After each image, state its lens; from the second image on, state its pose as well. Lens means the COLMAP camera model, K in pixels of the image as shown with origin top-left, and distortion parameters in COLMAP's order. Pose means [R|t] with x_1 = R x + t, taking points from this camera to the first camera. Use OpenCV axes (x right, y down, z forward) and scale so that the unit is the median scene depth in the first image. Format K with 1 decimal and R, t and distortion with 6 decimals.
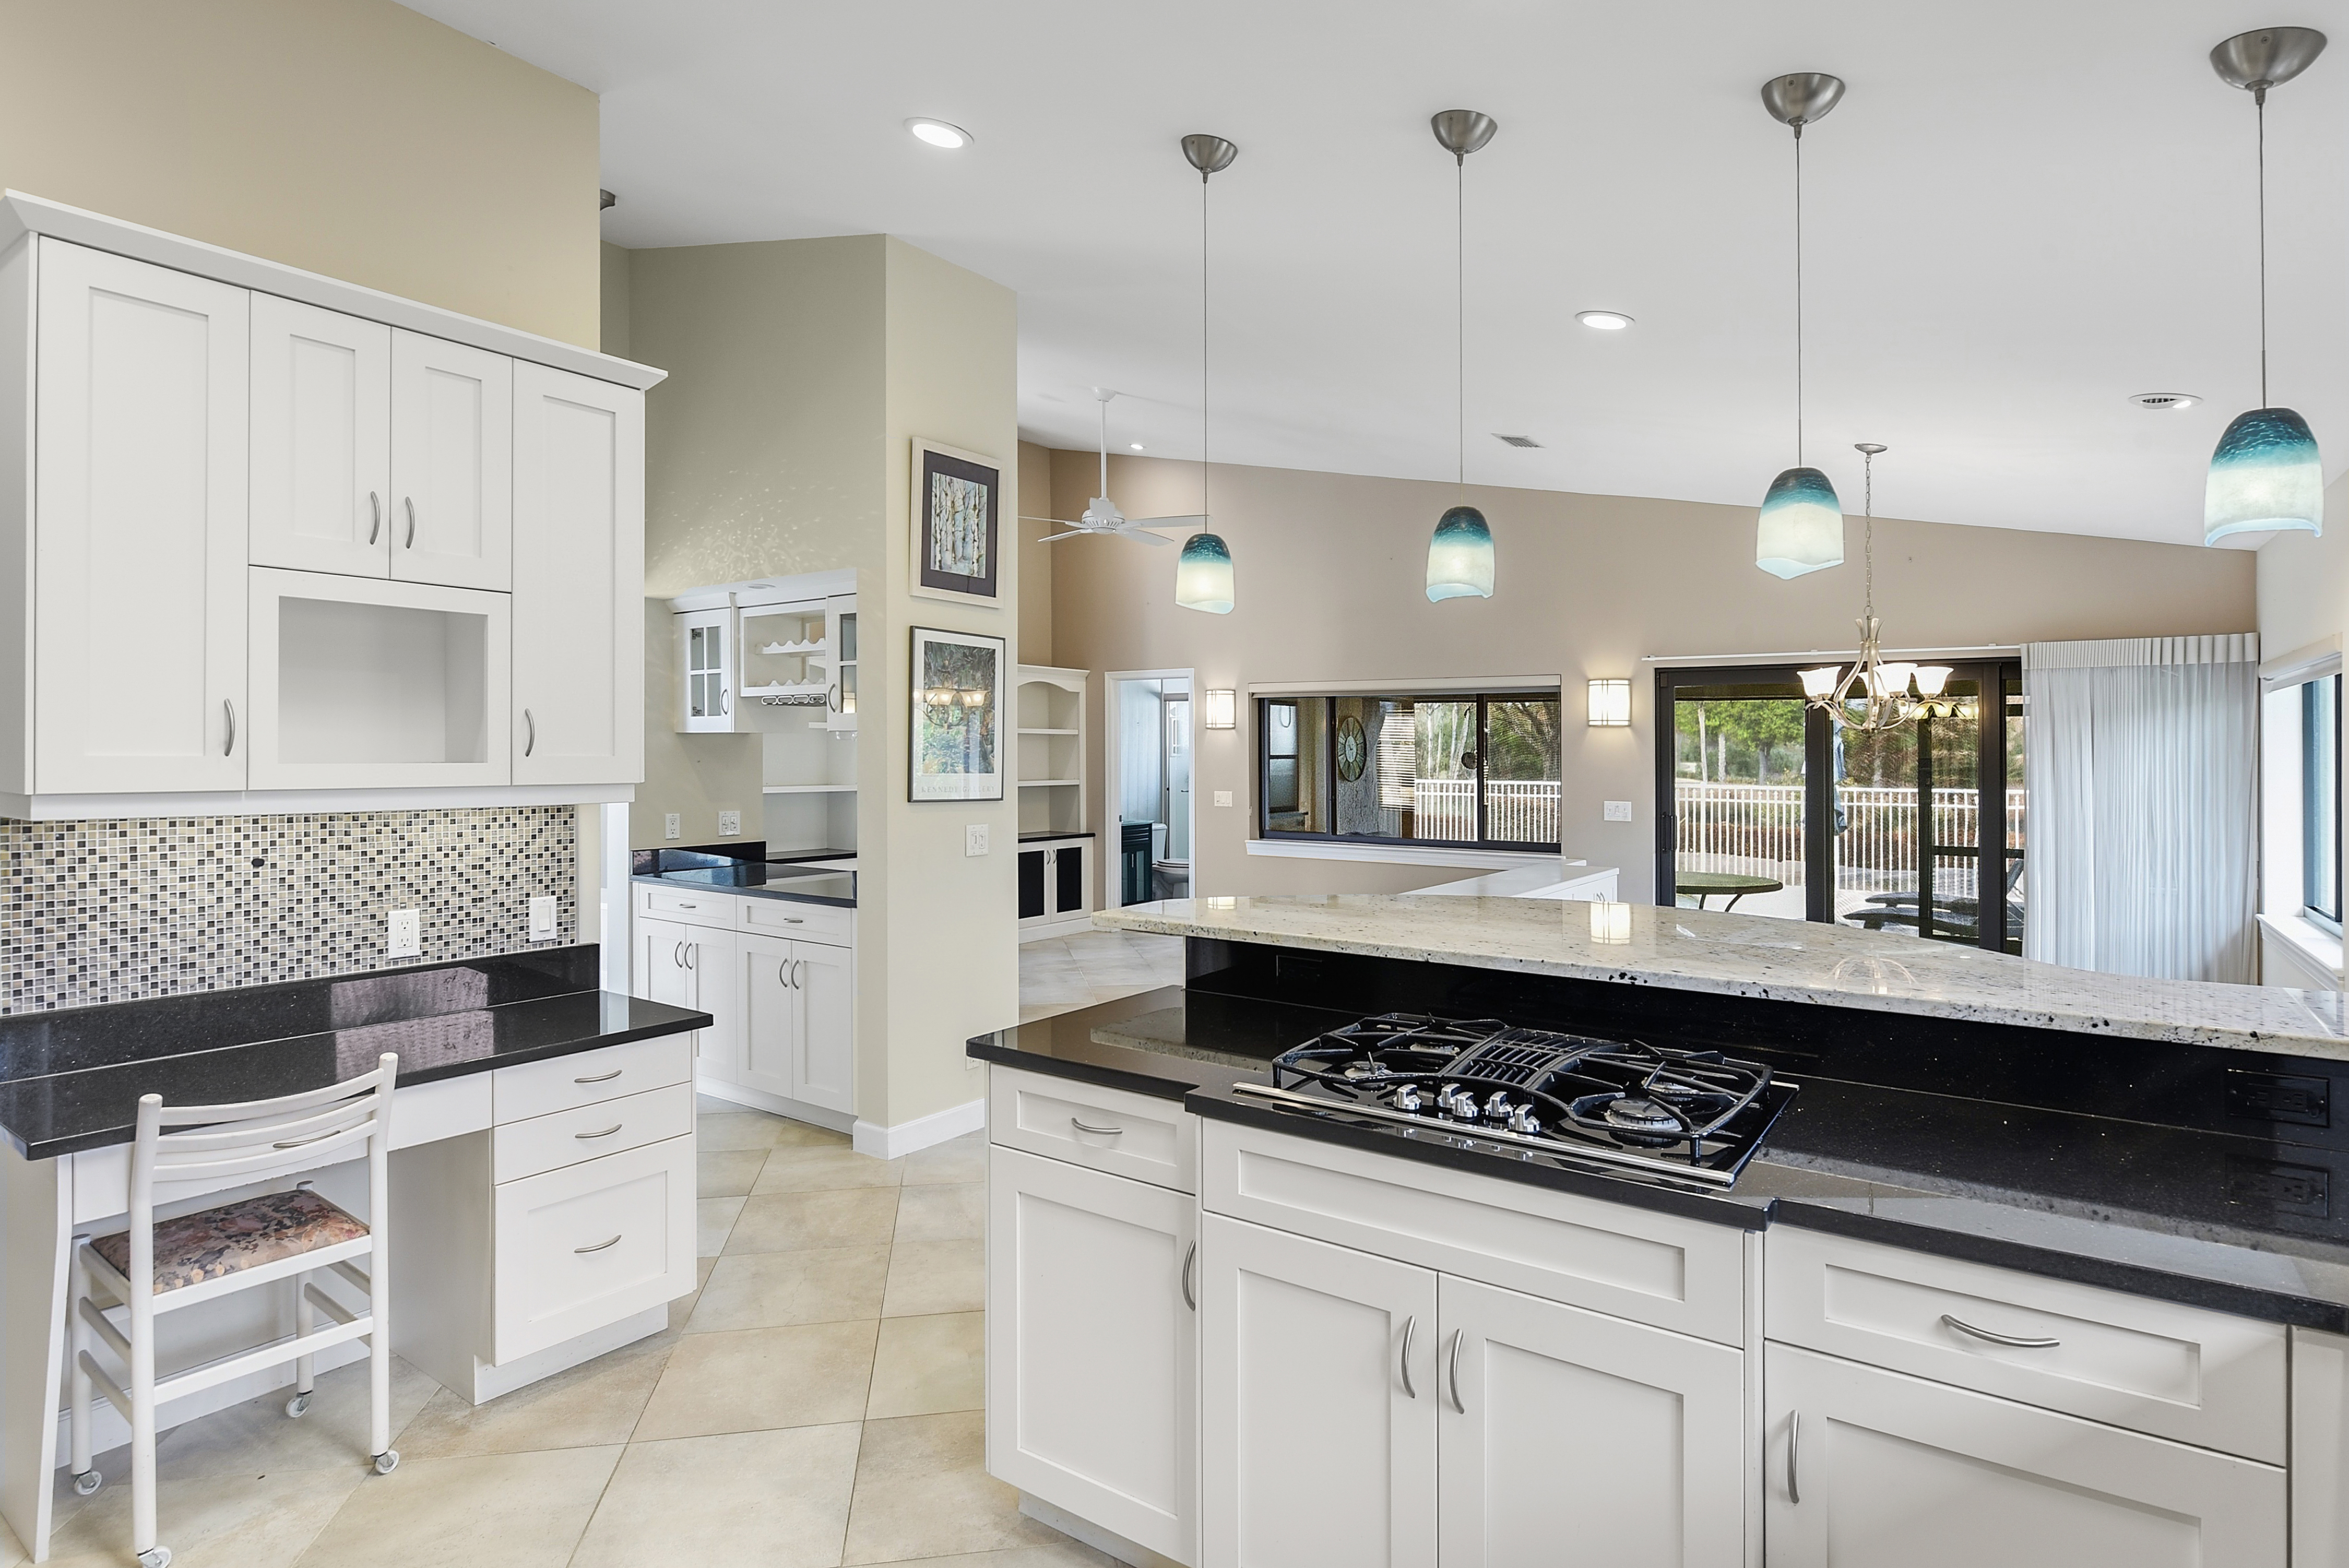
lens RADIAL K [[1229.7, 0, 1186.8], [0, 1229.7, 738.9], [0, 0, 1]] dist [-0.007391, -0.001157]
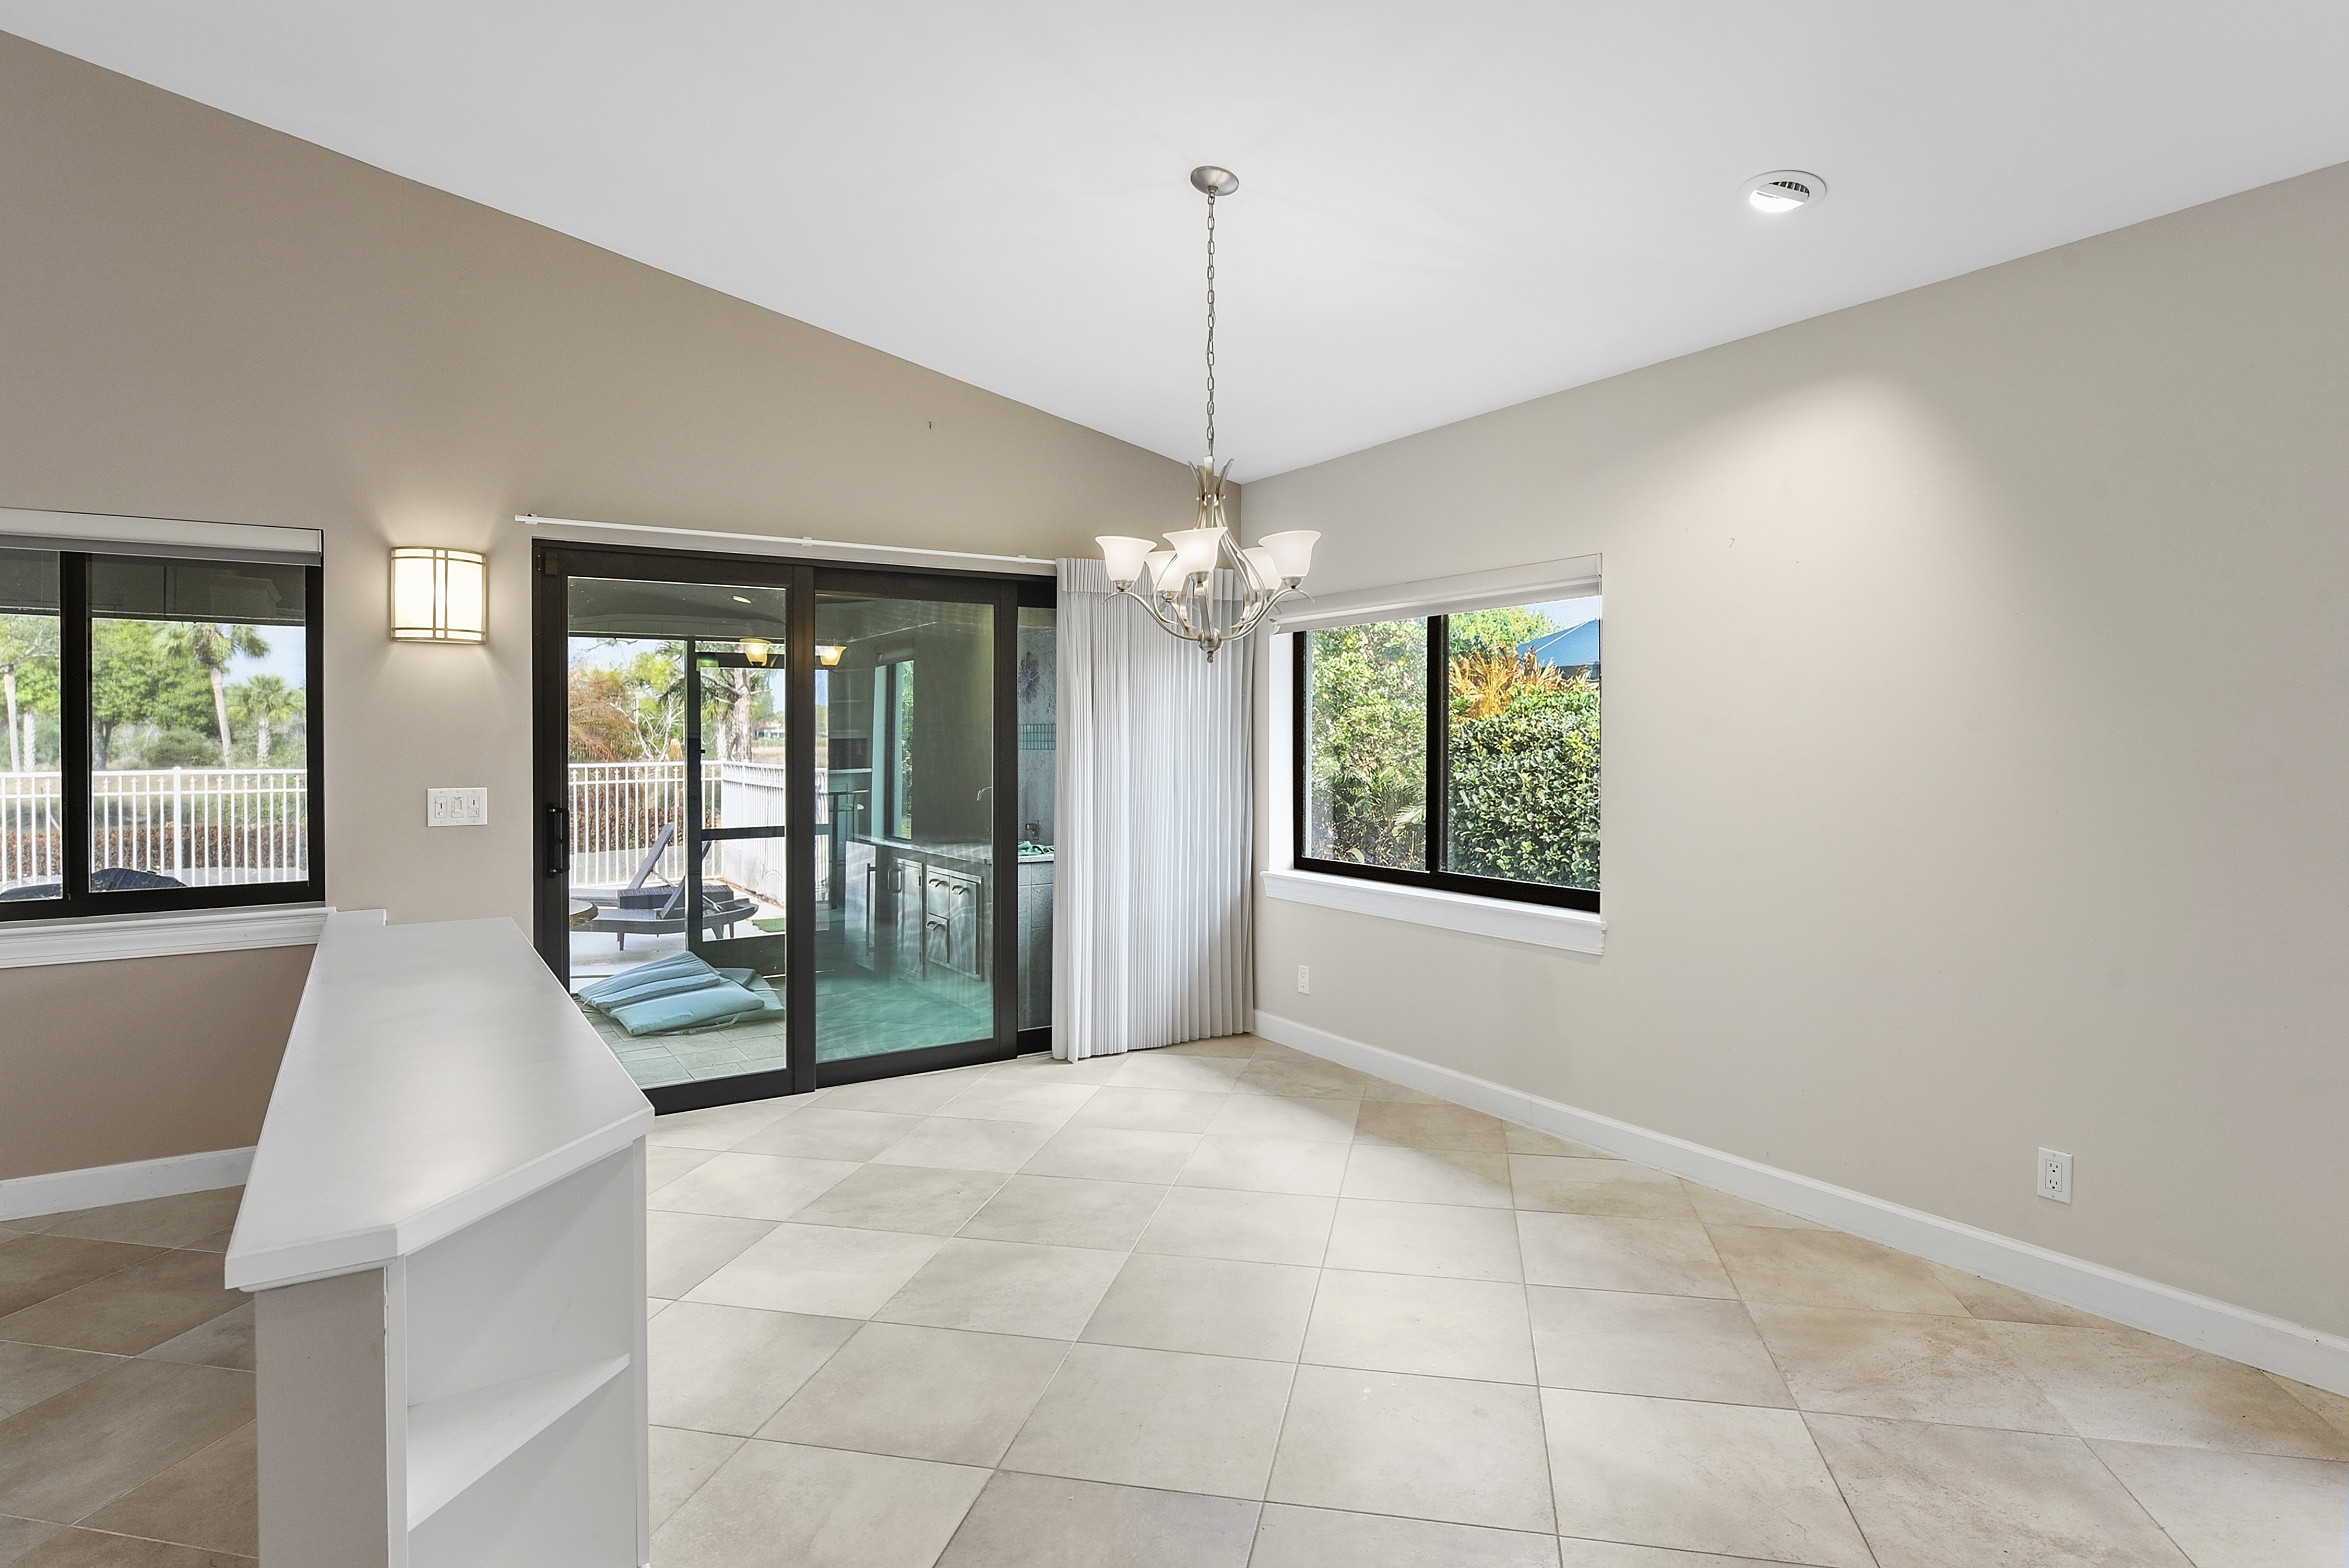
lens RADIAL K [[1229.7, 0, 1190.4], [0, 1229.7, 745.2], [0, 0, 1]] dist [-0.007391, -0.001157]
pose [[0.383492, -0.015390, 0.923416, -0.004559], [-0.003393, 0.999831, 0.018073, 0.018317], [-0.923538, -0.010064, 0.383375, 0.428979]]
